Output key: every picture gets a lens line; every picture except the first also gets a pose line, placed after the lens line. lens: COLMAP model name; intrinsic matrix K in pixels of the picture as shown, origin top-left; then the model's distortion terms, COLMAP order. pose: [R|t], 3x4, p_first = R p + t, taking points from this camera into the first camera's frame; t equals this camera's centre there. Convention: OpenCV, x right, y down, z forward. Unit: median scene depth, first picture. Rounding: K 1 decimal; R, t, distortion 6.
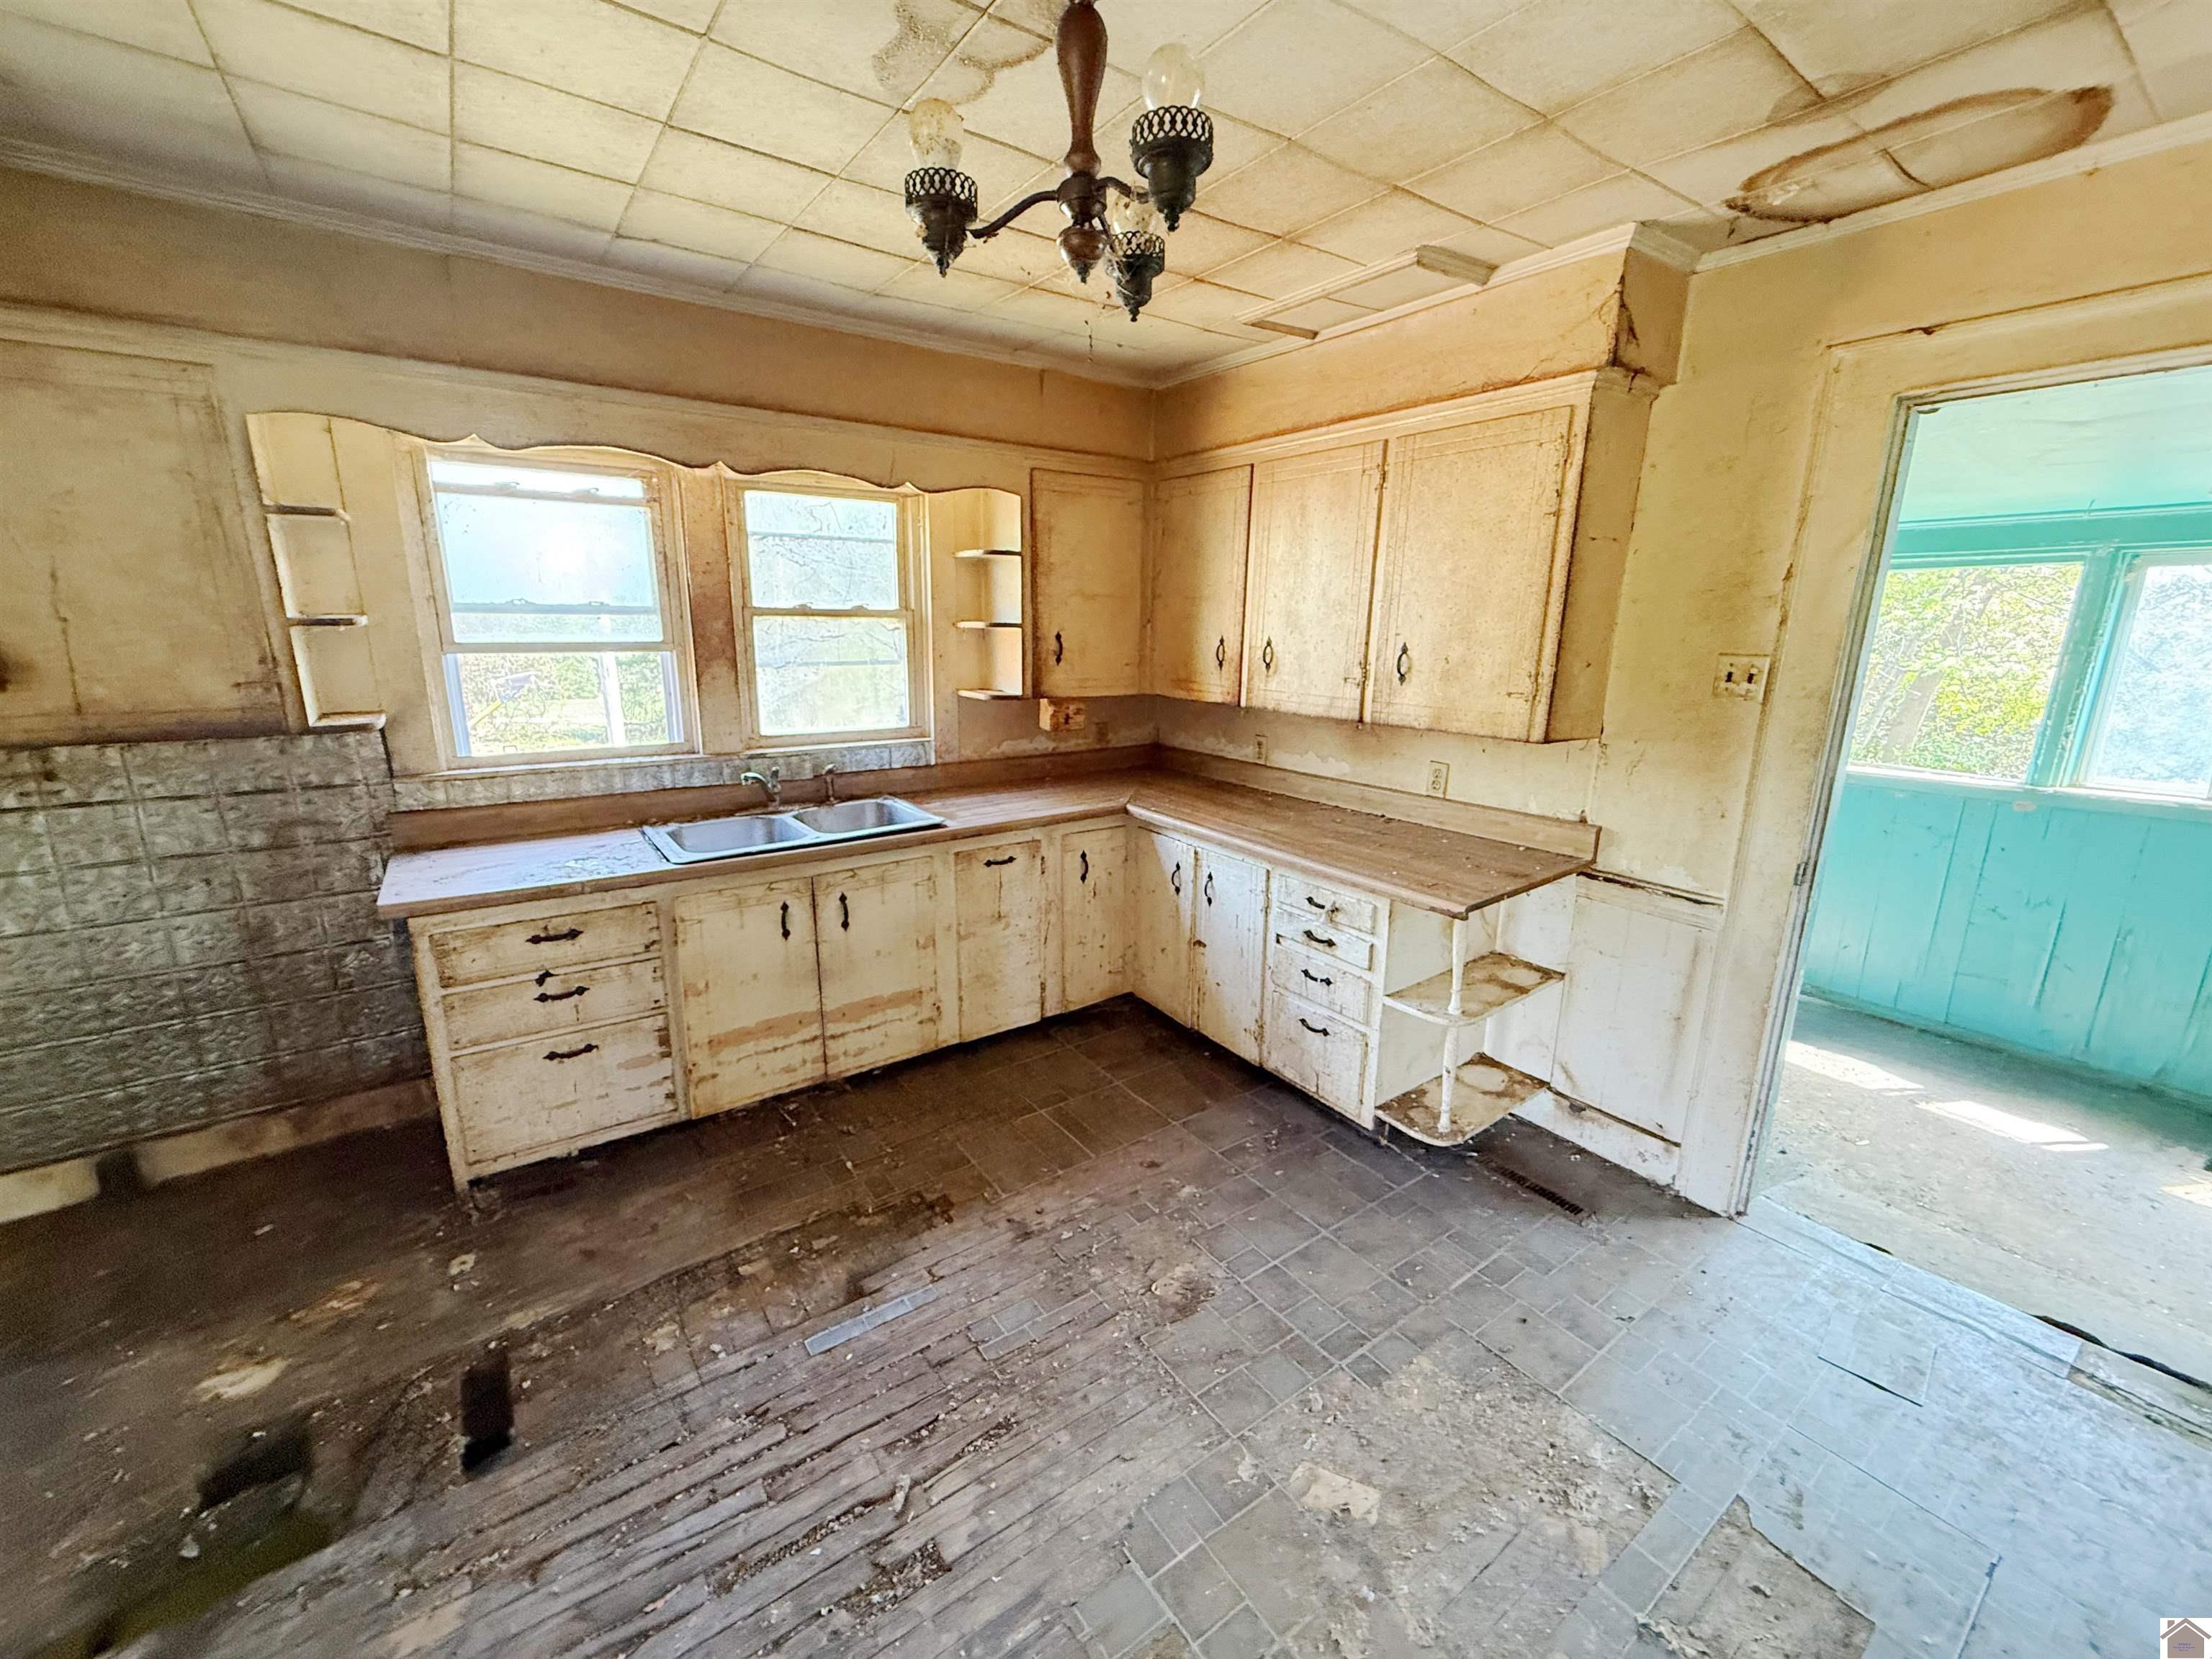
lens RADIAL K [[887.7, 0, 1114.4], [0, 887.7, 829.3], [0, 0, 1]] dist [0.002403, -0.000016]
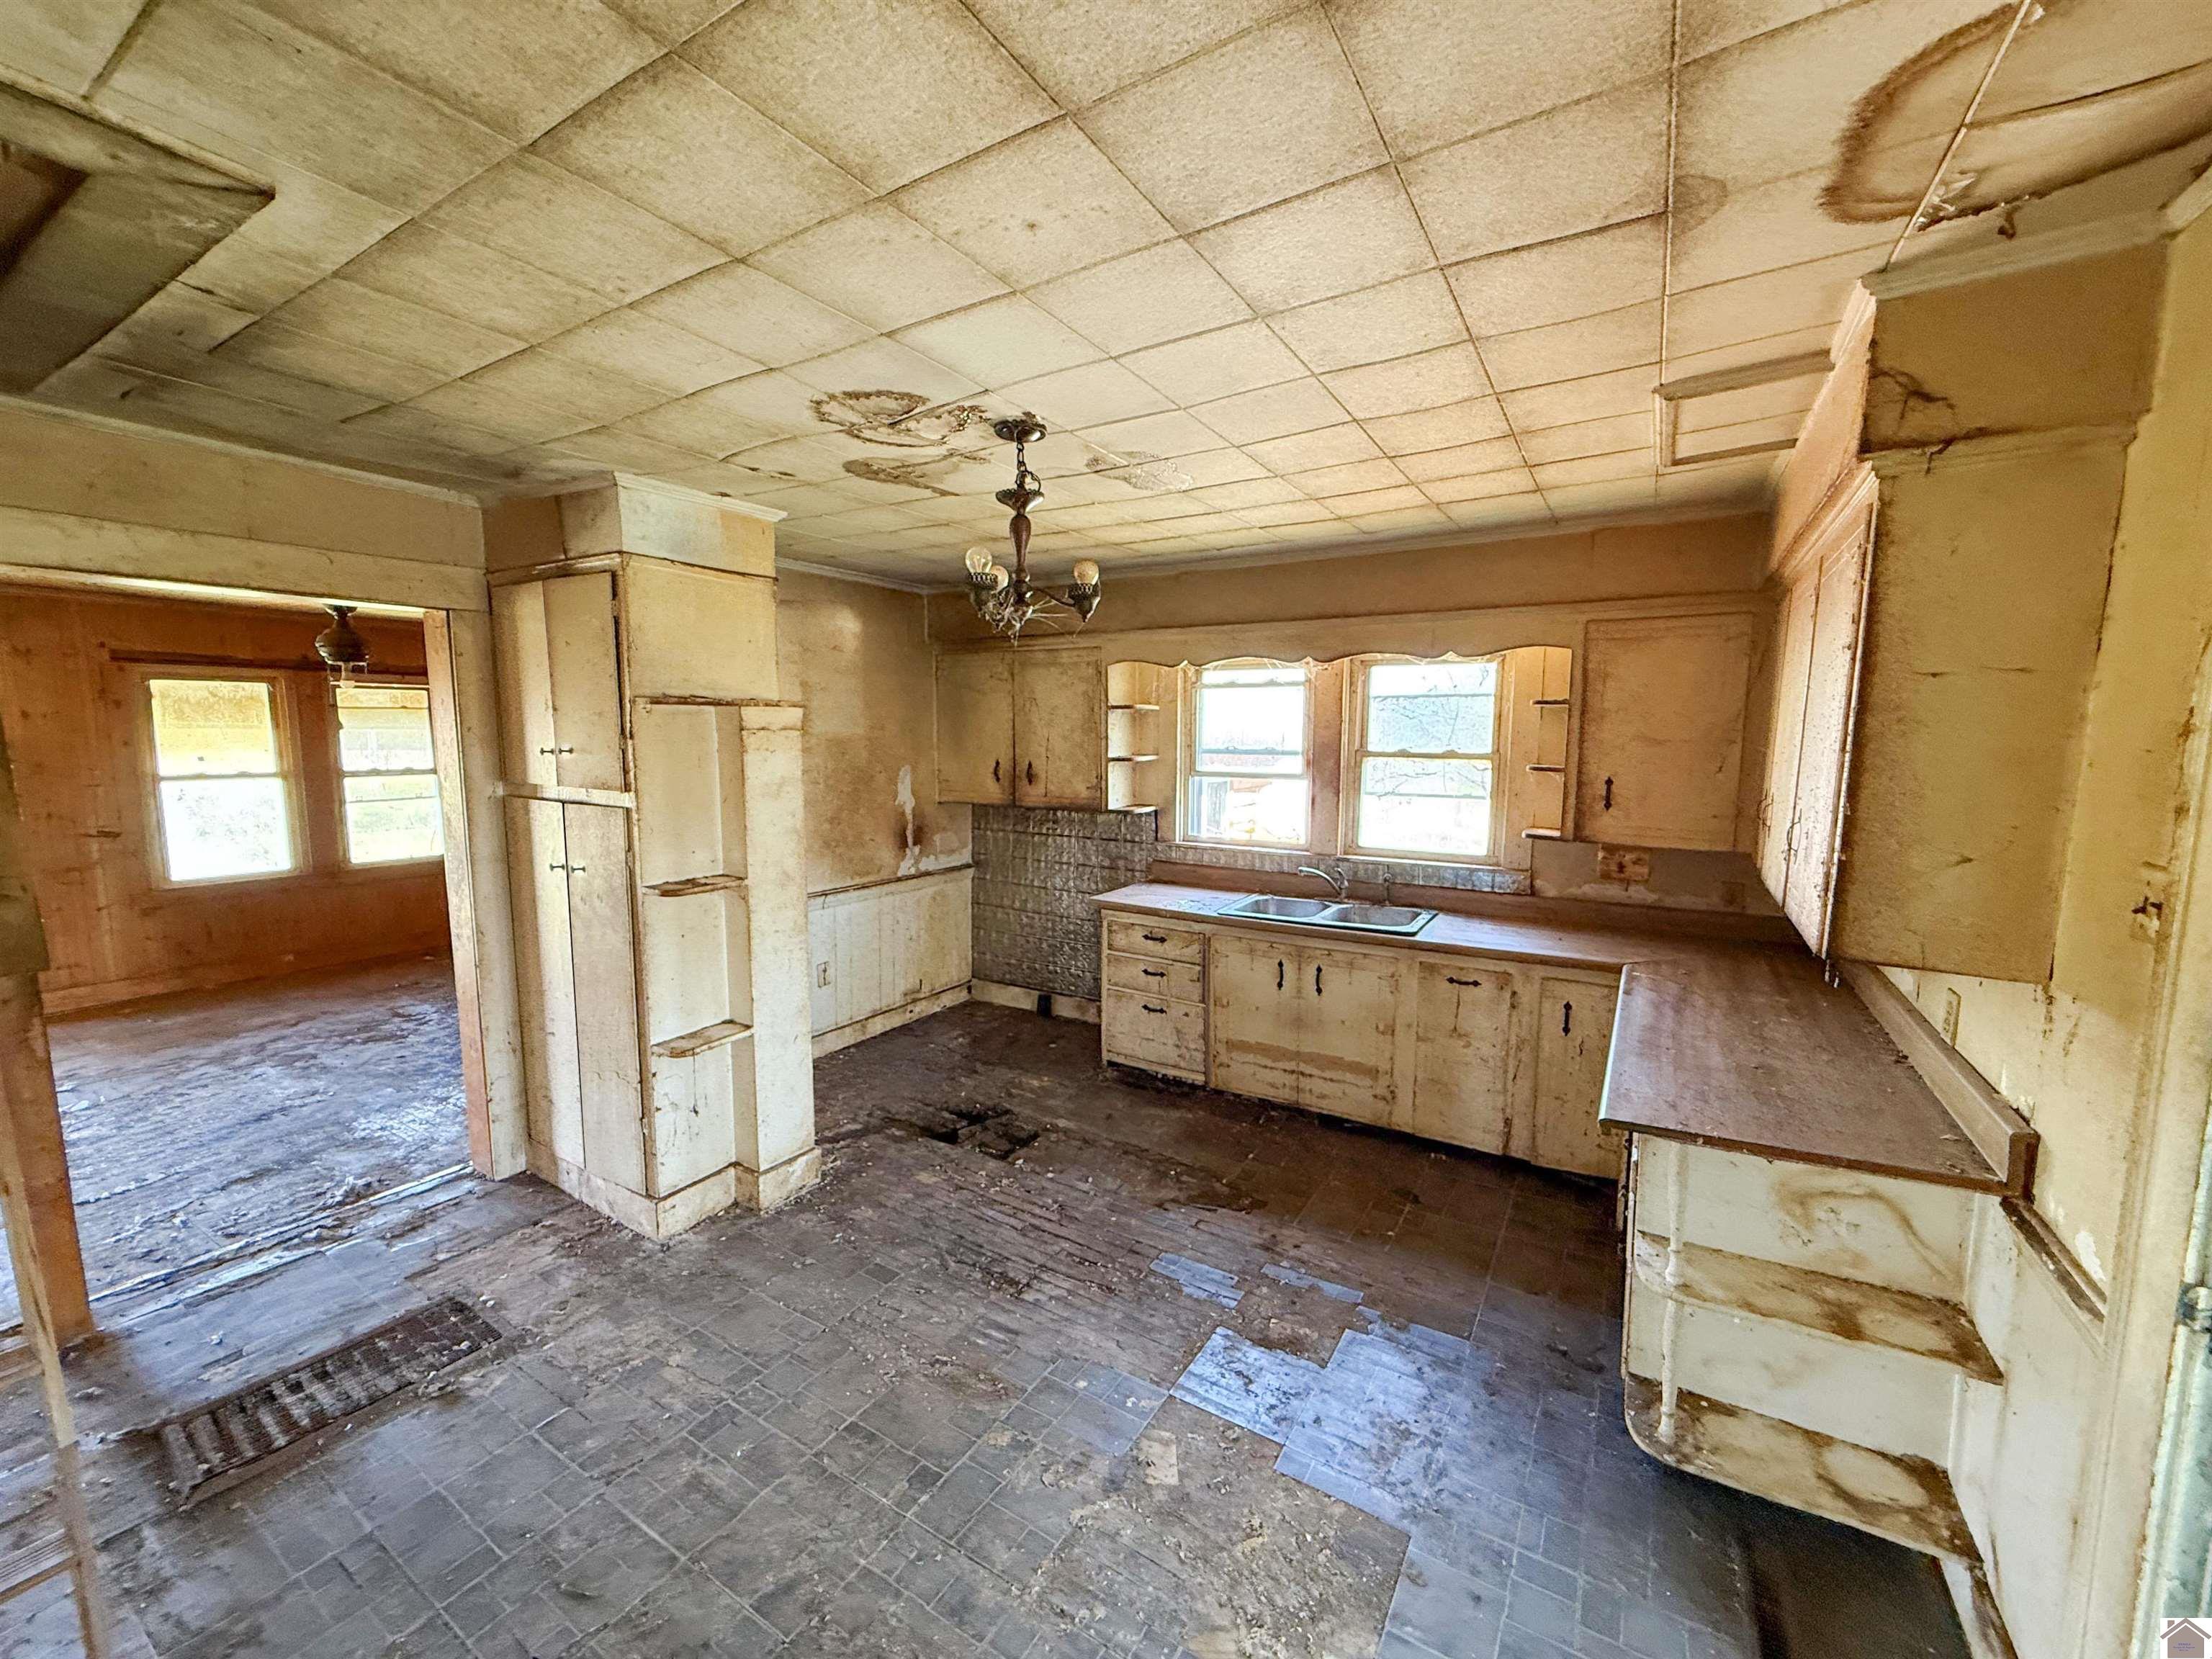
lens RADIAL K [[887.7, 0, 1100.2], [0, 887.7, 828.5], [0, 0, 1]] dist [0.002403, -0.000016]
pose [[0.384512, 0.090259, -0.918697, 0.738668], [-0.215362, 0.976517, 0.005802, -0.062325], [0.897647, 0.195621, 0.394921, 0.146107]]
